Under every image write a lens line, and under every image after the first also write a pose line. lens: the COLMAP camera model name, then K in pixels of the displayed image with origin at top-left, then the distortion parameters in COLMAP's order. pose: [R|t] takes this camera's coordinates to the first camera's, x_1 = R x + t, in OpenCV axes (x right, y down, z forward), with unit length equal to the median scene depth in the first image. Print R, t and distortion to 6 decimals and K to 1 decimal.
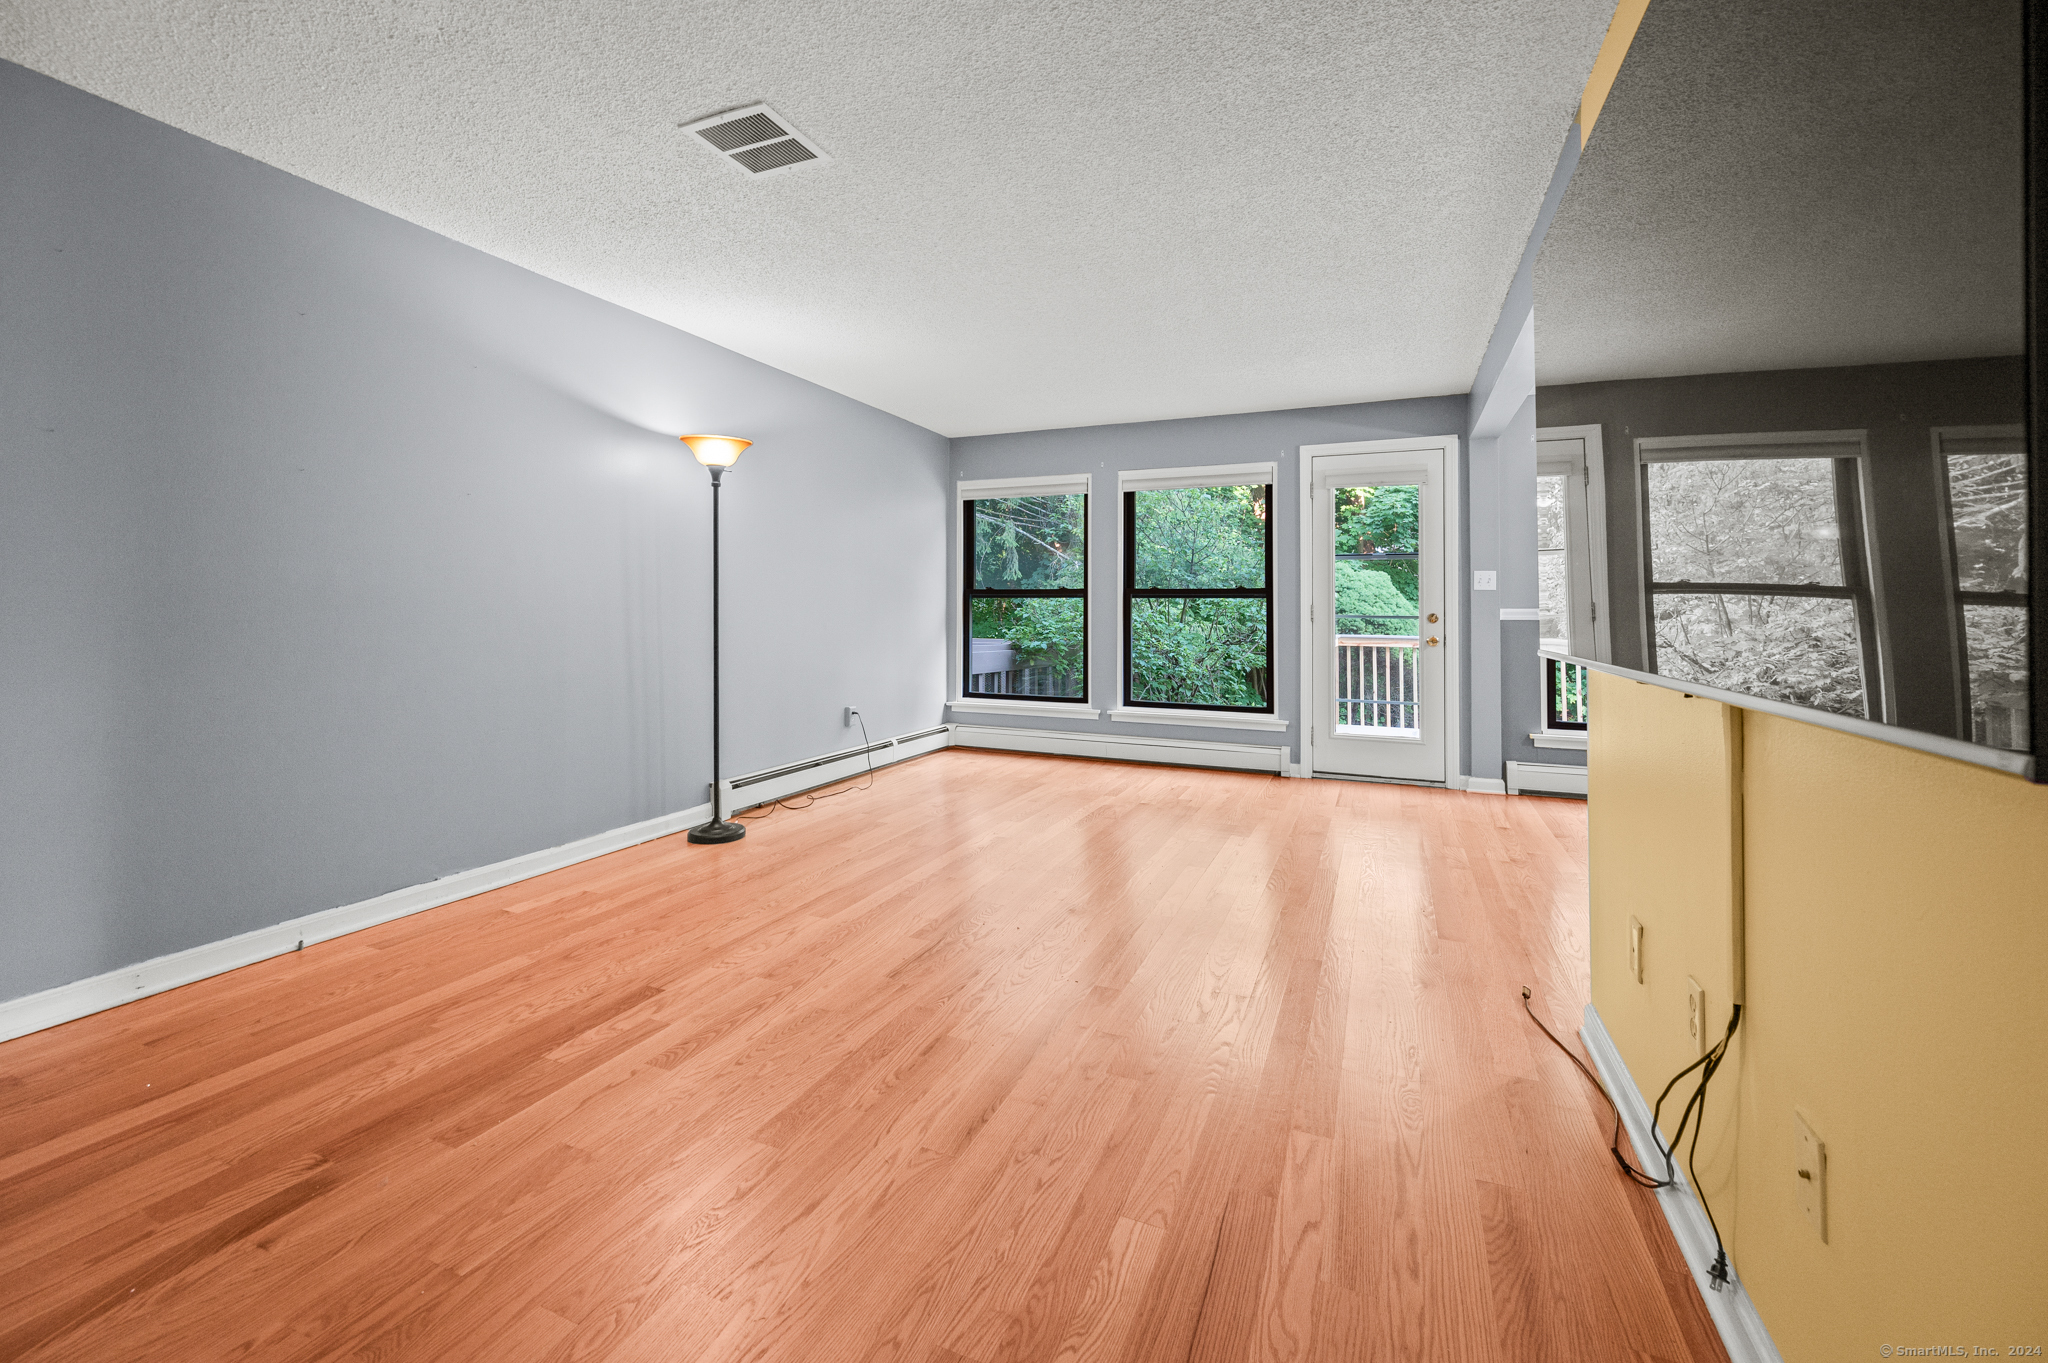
lens RADIAL K [[838.6, 0, 1024.7], [0, 838.6, 594.7], [0, 0, 1]] dist [-0.001782, -0.000099]
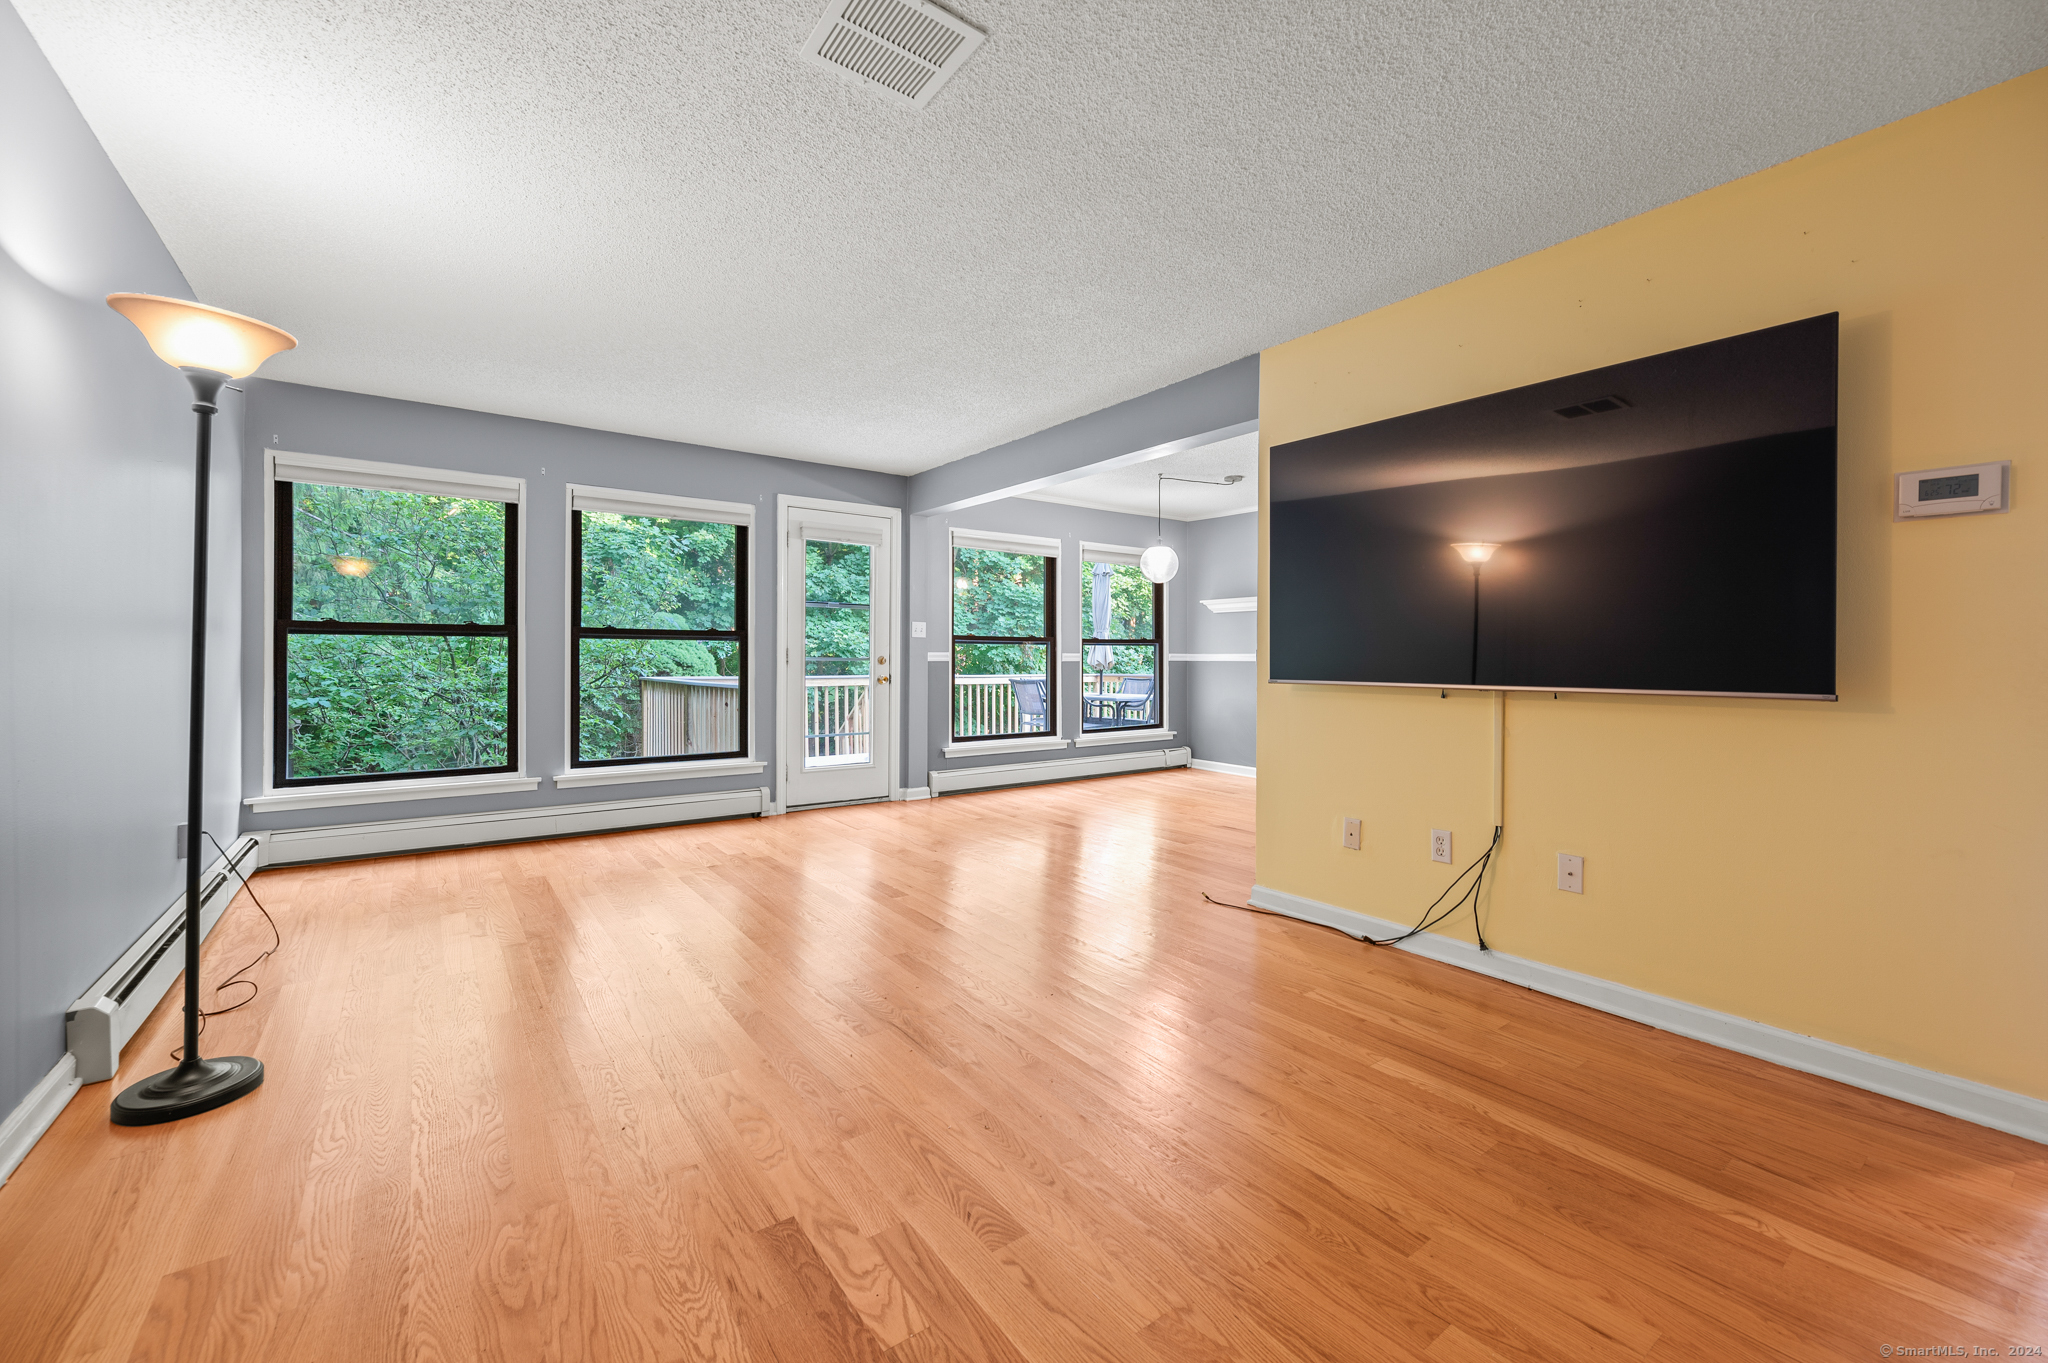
lens RADIAL K [[825.0, 0, 1036.2], [0, 825.0, 638.4], [0, 0, 1]] dist [-0.000816, -0.000065]
pose [[0.497136, 0.015493, 0.867534, -0.434567], [-0.018772, 0.999799, -0.007097, 0.001580], [-0.867470, -0.012757, 0.497327, 0.237009]]
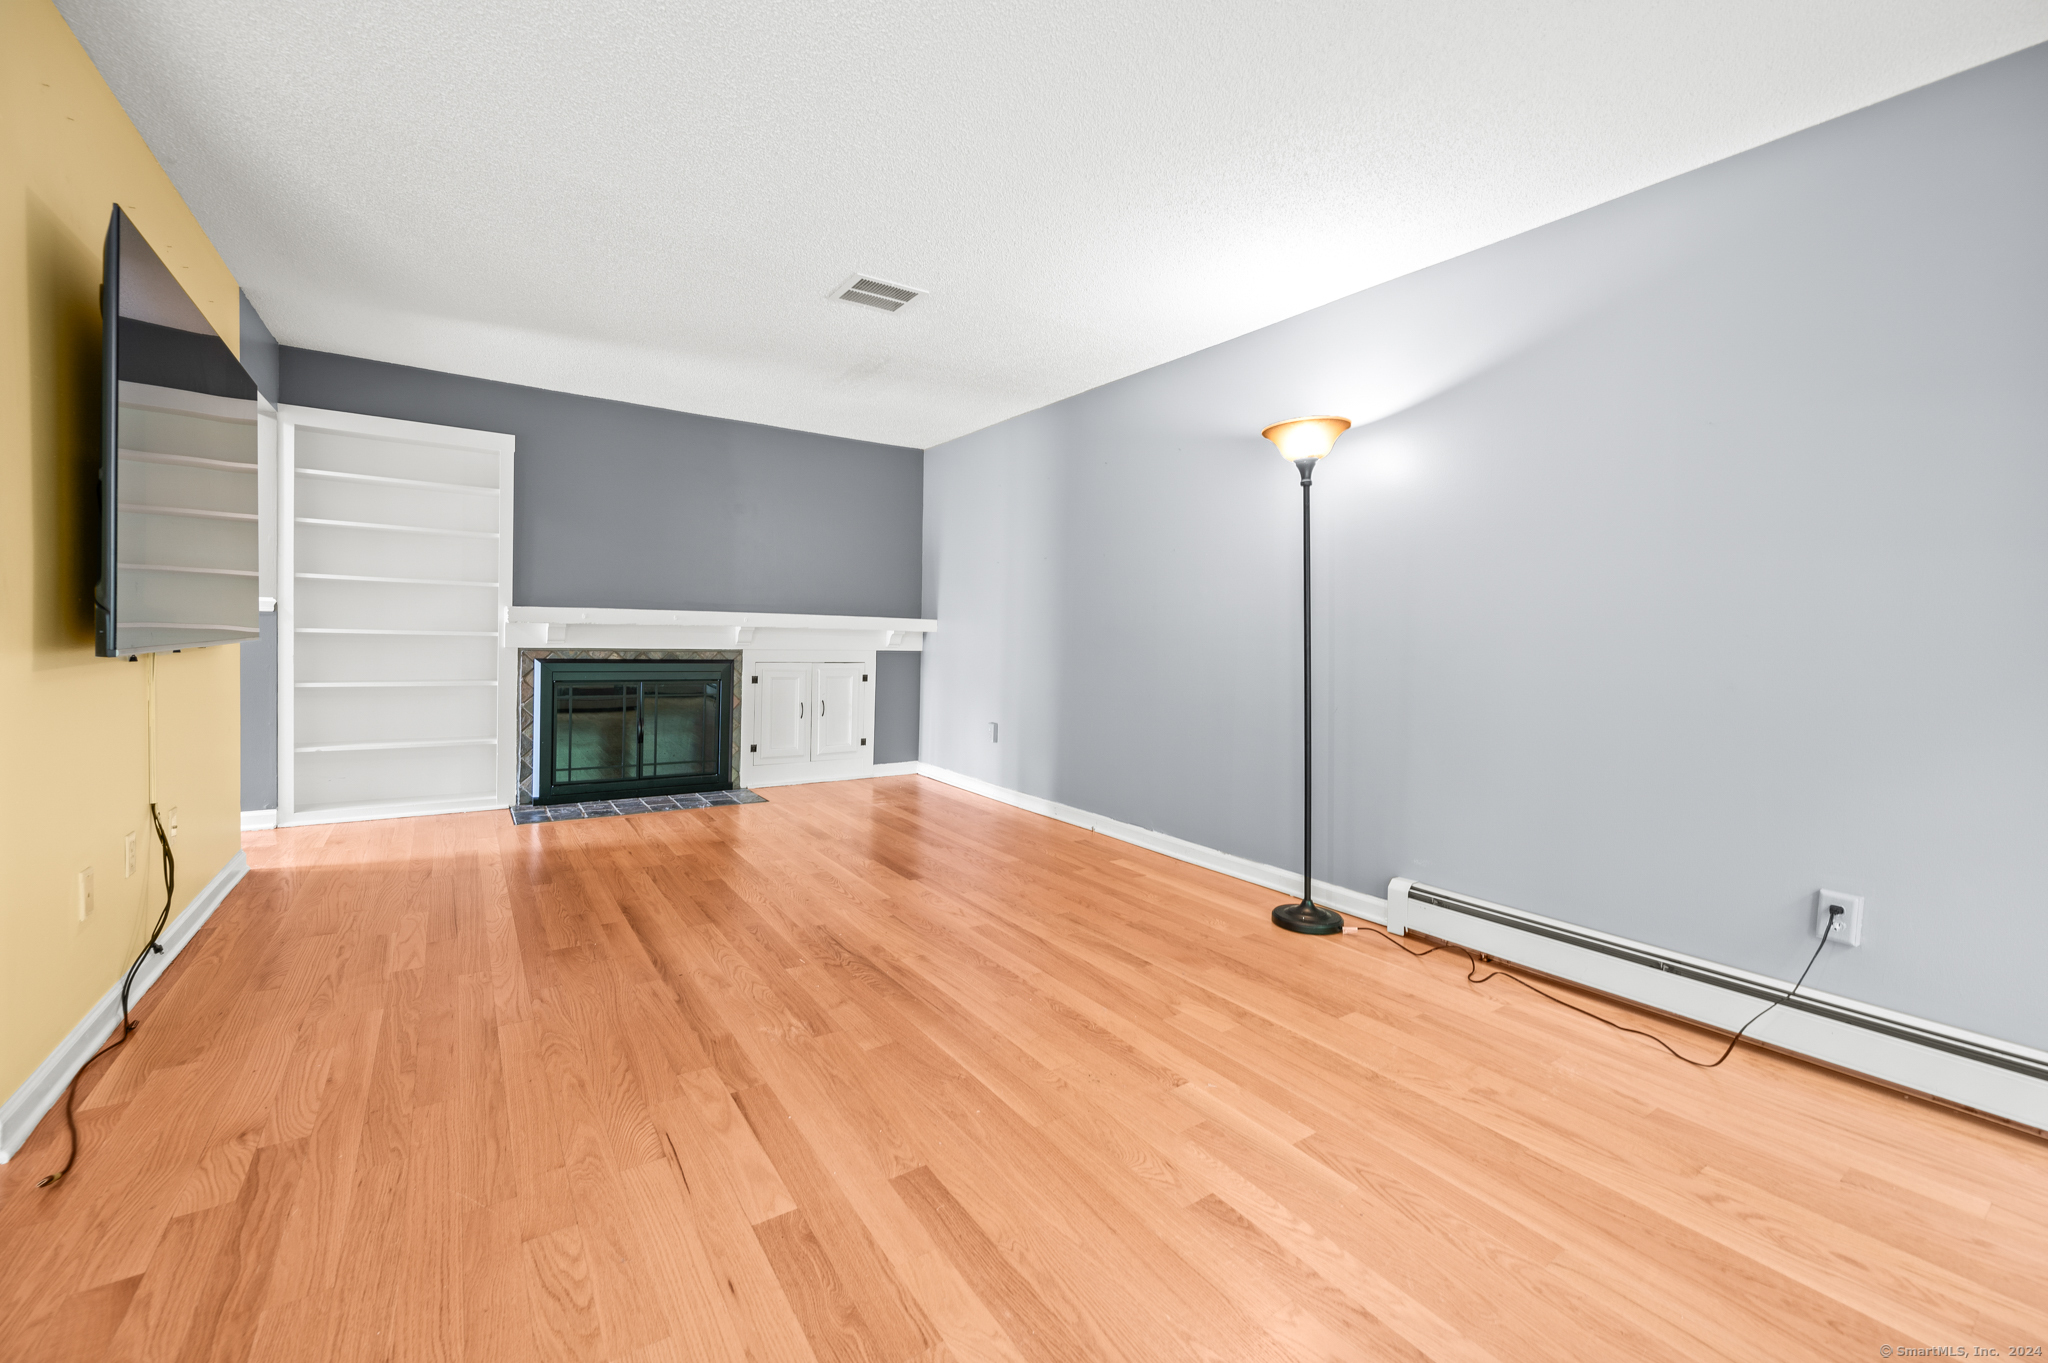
lens RADIAL K [[832.3, 0, 1030.0], [0, 832.3, 653.7], [0, 0, 1]] dist [-0.000583, -0.000027]
pose [[-0.527597, 0.000607, -0.849495, 0.350362], [-0.009319, 0.999935, 0.006502, 0.022480], [0.849444, 0.011347, -0.527557, 0.935809]]
